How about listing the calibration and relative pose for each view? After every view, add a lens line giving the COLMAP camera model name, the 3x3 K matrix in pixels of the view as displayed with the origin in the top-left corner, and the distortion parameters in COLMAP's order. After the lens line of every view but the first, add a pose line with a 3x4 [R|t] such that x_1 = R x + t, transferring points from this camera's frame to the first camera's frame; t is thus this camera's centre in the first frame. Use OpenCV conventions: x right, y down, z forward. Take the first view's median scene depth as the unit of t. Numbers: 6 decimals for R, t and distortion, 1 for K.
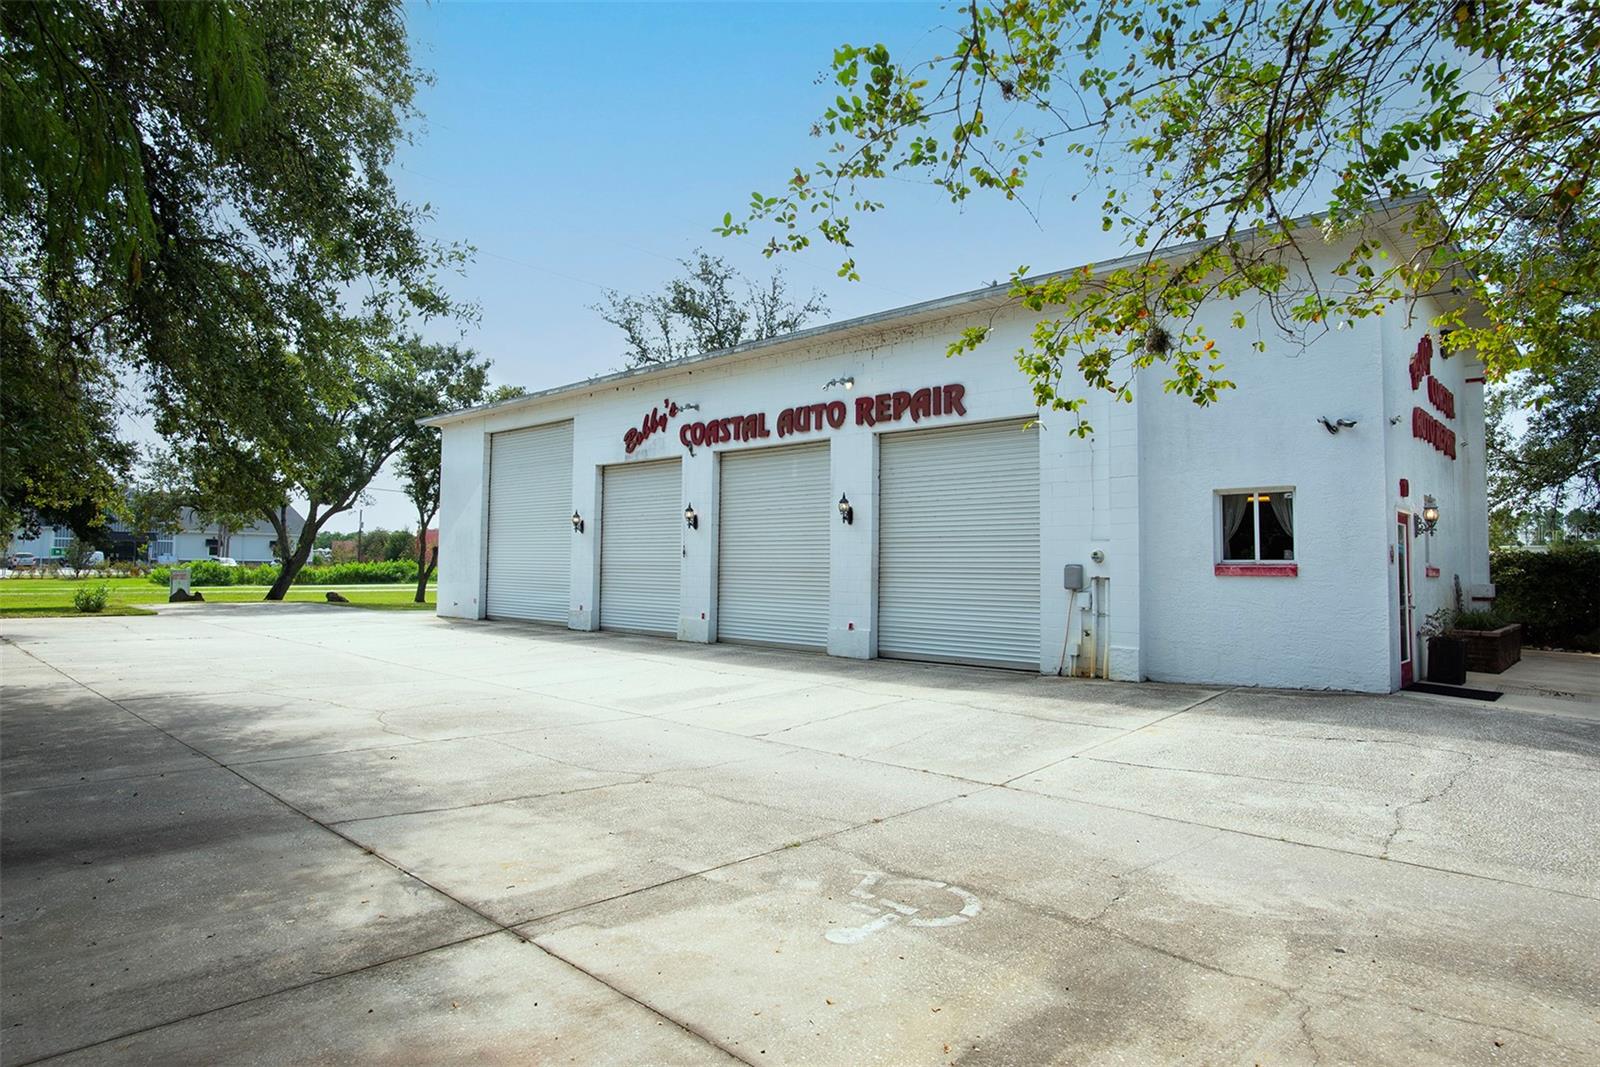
lens RADIAL K [[914.7, 0, 800.0], [0, 914.7, 533.5], [0, 0, 1]] dist [-0.032214, -0.000233]
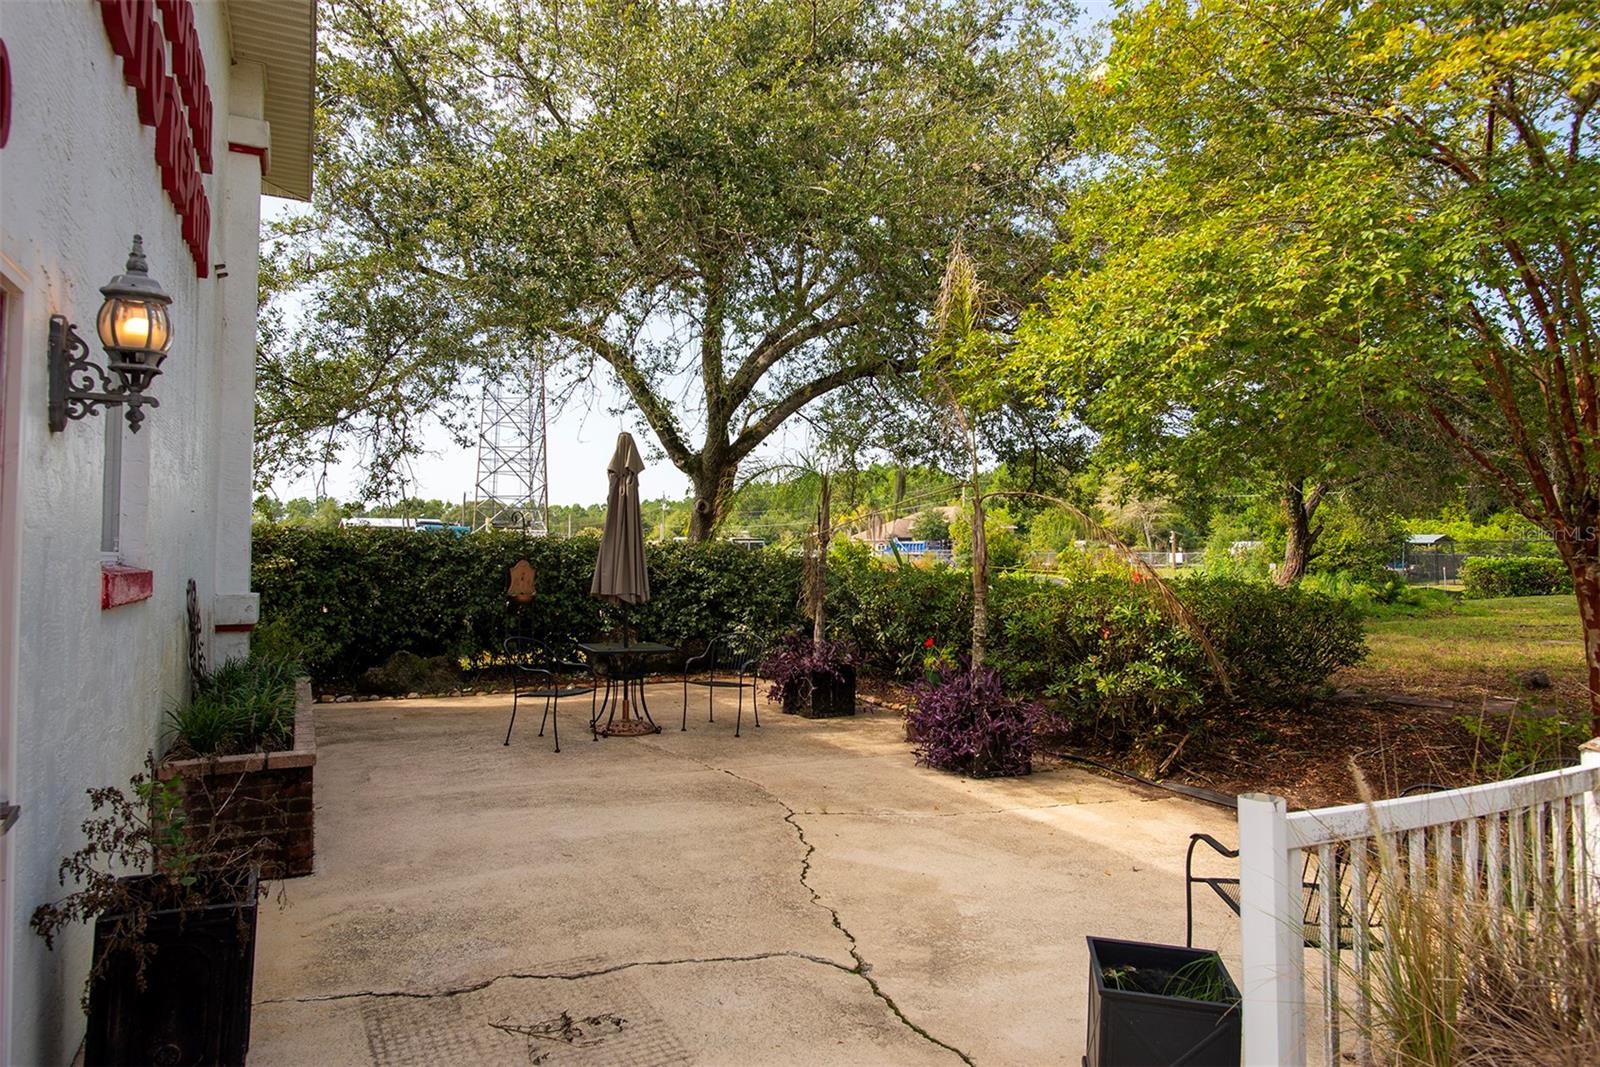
lens RADIAL K [[961.3, 0, 808.4], [0, 961.3, 491.9], [0, 0, 1]] dist [-0.040682, -0.000721]
pose [[0.328336, 0.055694, 0.942917, 0.403834], [-0.036308, 0.998267, -0.046321, 0.016473], [-0.943863, -0.019027, 0.329789, 0.574068]]
